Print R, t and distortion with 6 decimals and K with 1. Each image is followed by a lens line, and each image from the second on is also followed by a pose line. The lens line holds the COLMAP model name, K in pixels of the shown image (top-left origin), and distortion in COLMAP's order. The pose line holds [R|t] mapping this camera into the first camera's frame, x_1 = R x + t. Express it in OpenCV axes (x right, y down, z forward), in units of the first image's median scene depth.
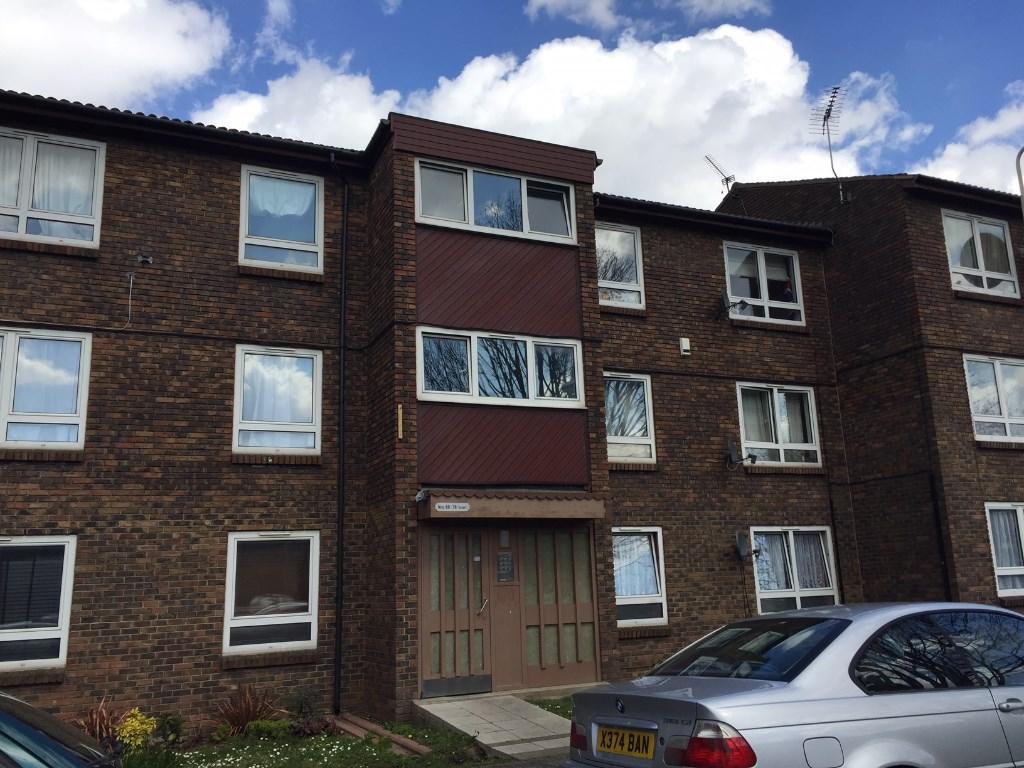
lens RADIAL K [[871.1, 0, 512.0], [0, 871.1, 384.0], [0, 0, 1]] dist [0.055193, -0.106566]
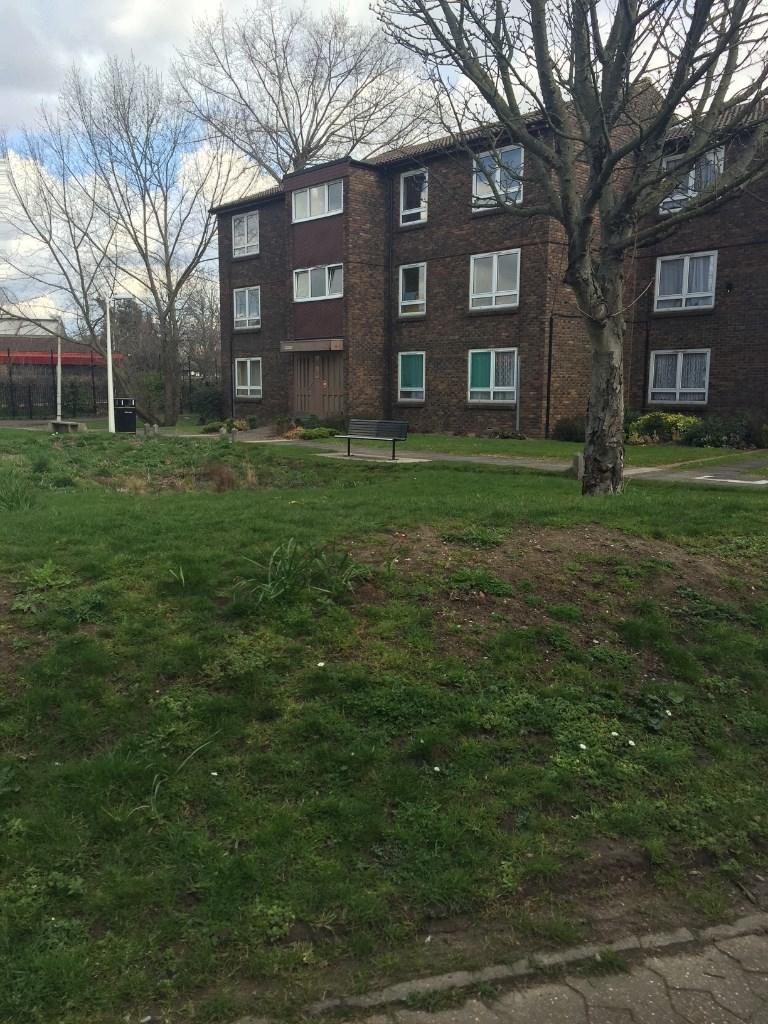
lens RADIAL K [[871.1, 0, 376.6], [0, 871.1, 519.8], [0, 0, 1]] dist [0.055193, -0.106566]
pose [[0.296589, 0.173191, -0.939170, 1.764259], [0.200517, 0.950204, 0.238549, 0.041458], [0.933717, -0.259070, 0.247093, 0.348834]]
